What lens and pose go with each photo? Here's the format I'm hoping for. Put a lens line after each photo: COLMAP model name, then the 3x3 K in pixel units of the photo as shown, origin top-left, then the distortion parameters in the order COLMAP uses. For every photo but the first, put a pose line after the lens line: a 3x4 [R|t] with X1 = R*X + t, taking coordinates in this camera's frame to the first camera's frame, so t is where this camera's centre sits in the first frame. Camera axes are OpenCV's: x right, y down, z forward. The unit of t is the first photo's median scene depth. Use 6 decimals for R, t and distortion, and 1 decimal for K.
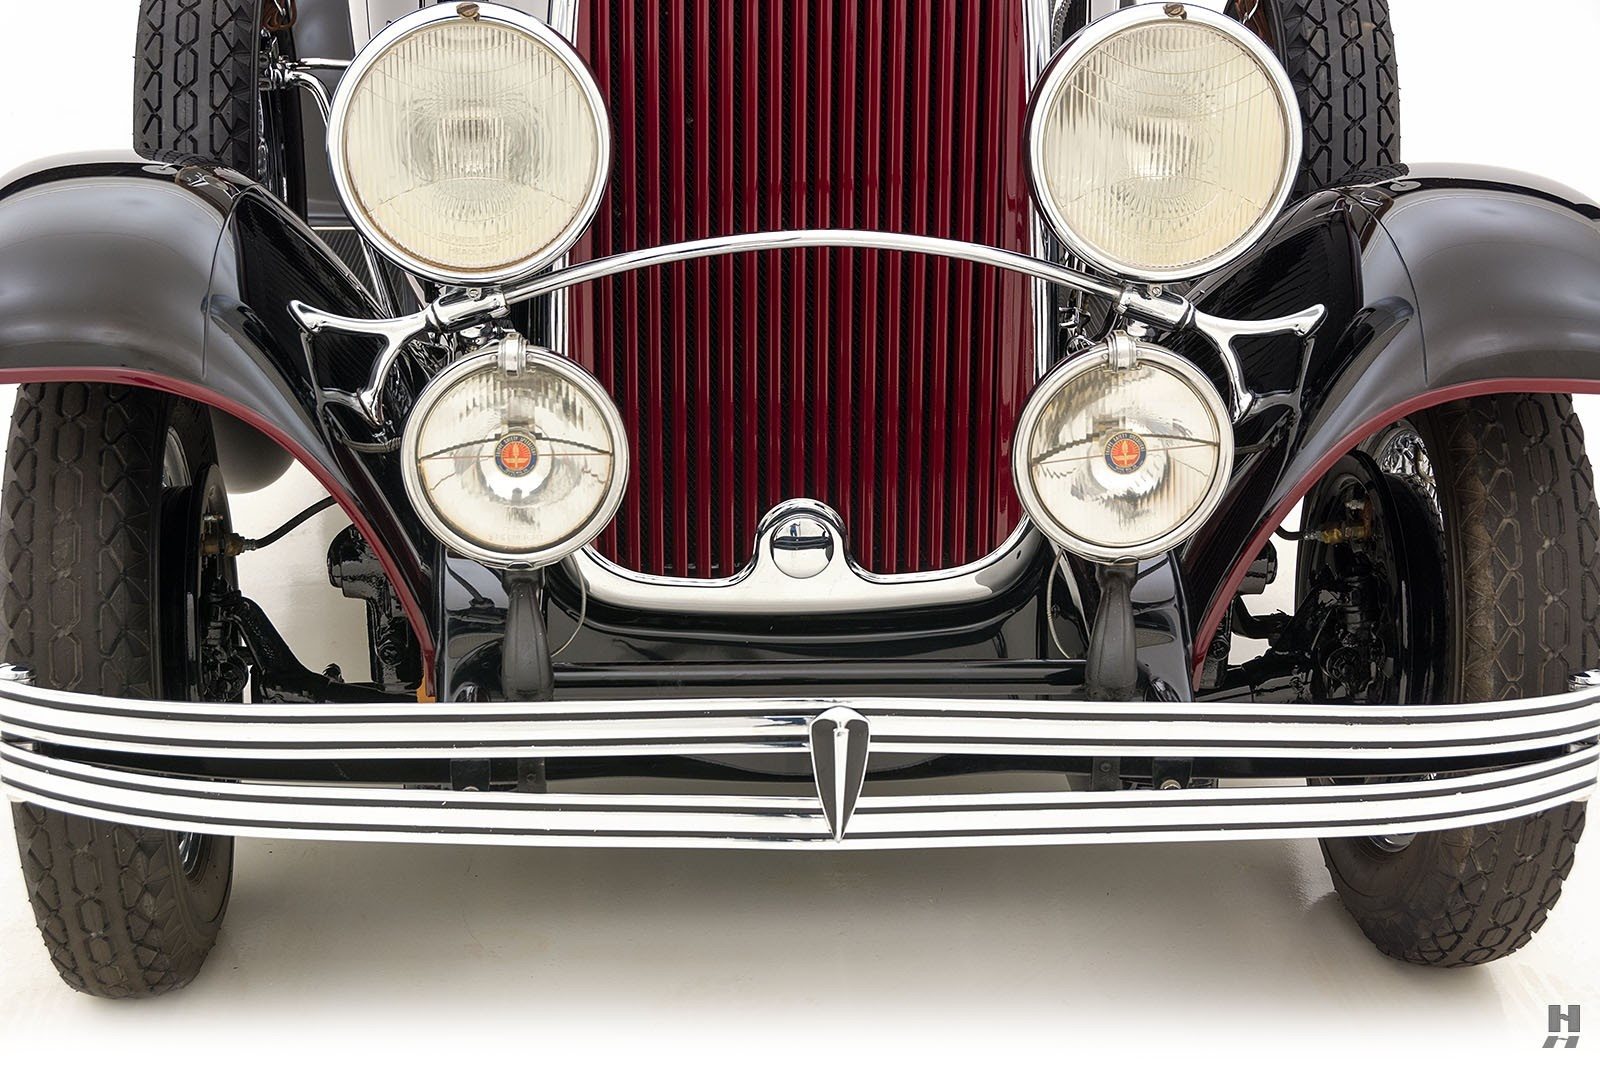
lens RADIAL K [[2891.2, 0, 800.0], [0, 2891.2, 533.5], [0, 0, 1]] dist [0.078122, -0.020537]
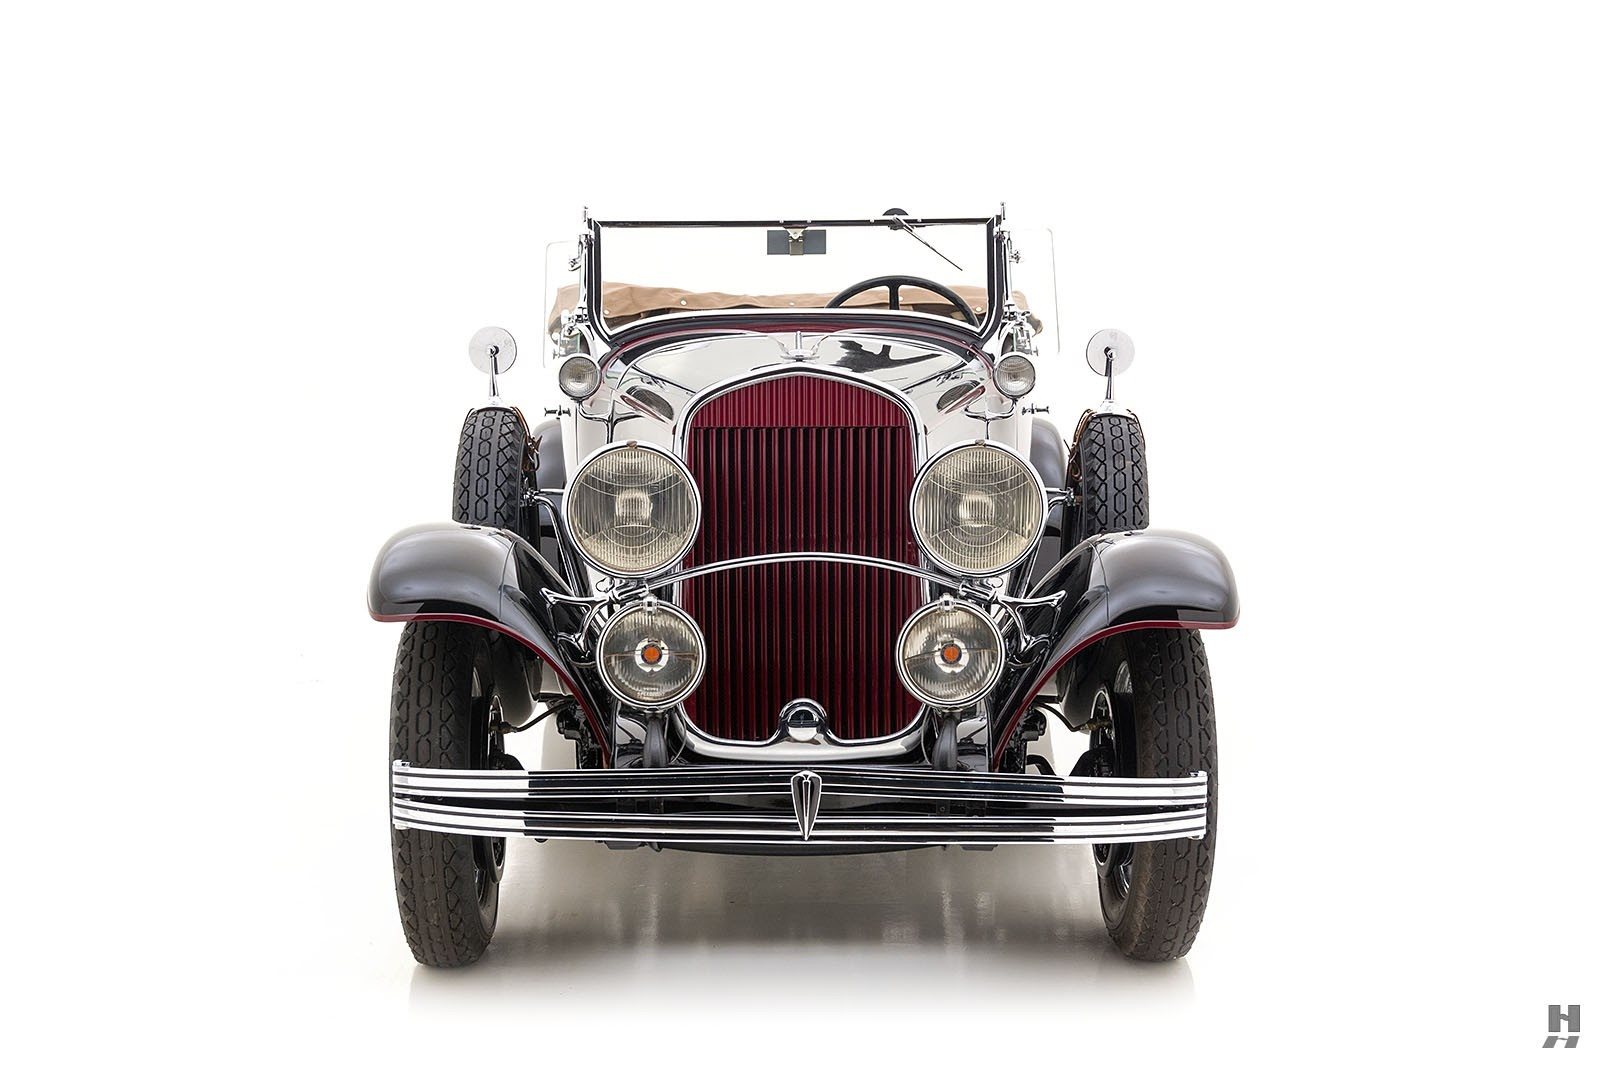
lens RADIAL K [[2481.7, 0, 800.0], [0, 2481.7, 533.5], [0, 0, 1]] dist [-0.004203, -0.013889]
pose [[0.998785, -0.003287, -0.049176, 0.080978], [-0.005232, 0.985061, -0.172125, 0.165877], [0.049007, 0.172173, 0.983847, -0.640161]]
